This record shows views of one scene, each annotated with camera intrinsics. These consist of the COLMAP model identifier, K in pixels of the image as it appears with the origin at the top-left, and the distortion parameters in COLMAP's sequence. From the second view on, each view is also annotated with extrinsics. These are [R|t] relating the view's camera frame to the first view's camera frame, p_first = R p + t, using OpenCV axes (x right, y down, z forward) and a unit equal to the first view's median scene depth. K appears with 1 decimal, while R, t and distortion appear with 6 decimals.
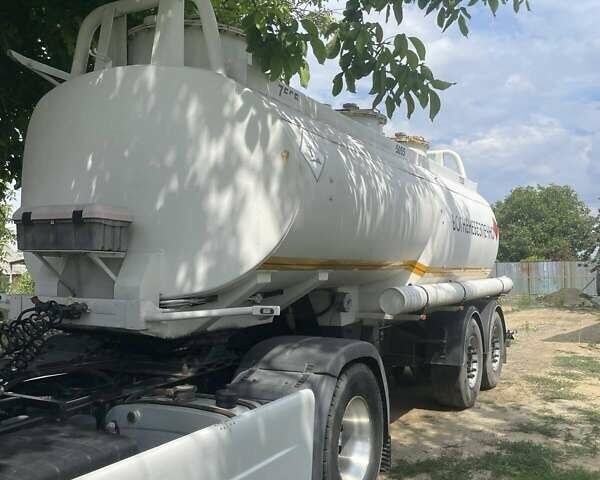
lens RADIAL K [[624.3, 0, 300.0], [0, 624.3, 240.0], [0, 0, 1]] dist [0.104123, -0.228607]
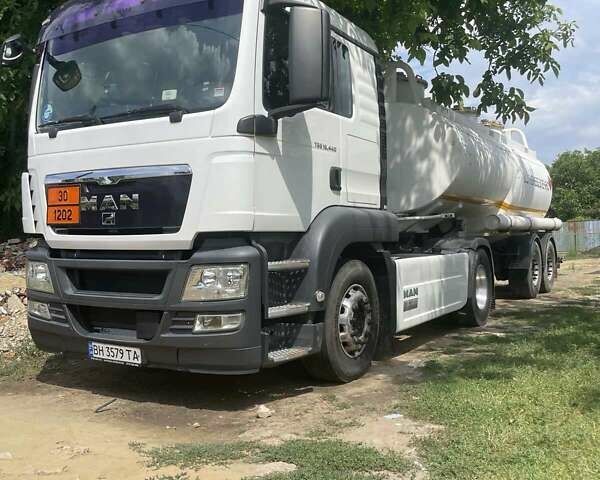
lens RADIAL K [[624.3, 0, 300.0], [0, 624.3, 240.0], [0, 0, 1]] dist [0.104123, -0.228607]
pose [[0.997800, -0.013944, -0.064809, -0.268758], [0.017026, 0.998738, 0.047246, 0.053596], [0.064068, -0.048245, 0.996779, -0.768700]]
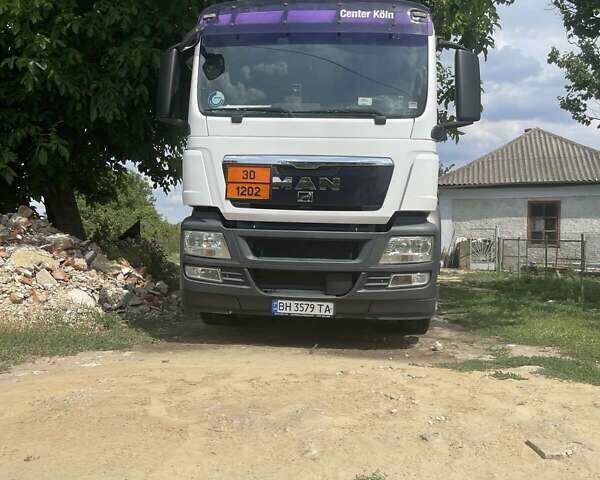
lens RADIAL K [[624.3, 0, 300.0], [0, 624.3, 240.0], [0, 0, 1]] dist [0.104123, -0.228607]
pose [[0.928588, 0.015617, 0.370785, -0.931855], [-0.035011, 0.998345, 0.045633, 0.083378], [-0.369458, -0.055356, 0.927597, -0.878150]]
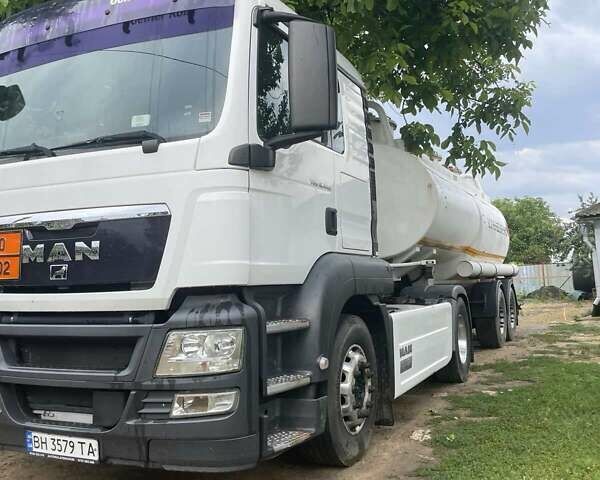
lens RADIAL K [[623.1, 0, 308.2], [0, 623.1, 222.8], [0, 0, 1]] dist [0.103780, -0.192617]
pose [[0.998295, -0.025202, 0.052646, -0.344296], [0.028028, 0.998166, -0.053653, 0.051432], [-0.051197, 0.055037, 0.997171, -0.635663]]
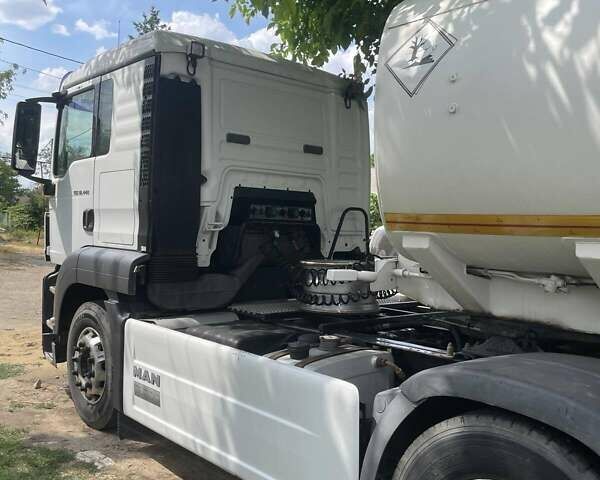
lens RADIAL K [[624.3, 0, 300.0], [0, 624.3, 240.0], [0, 0, 1]] dist [0.104123, -0.228607]
pose [[-0.380773, -0.000388, -0.924668, 0.482434], [0.002176, 0.999997, -0.001316, 0.040550], [0.924666, -0.002513, -0.380771, 0.800075]]
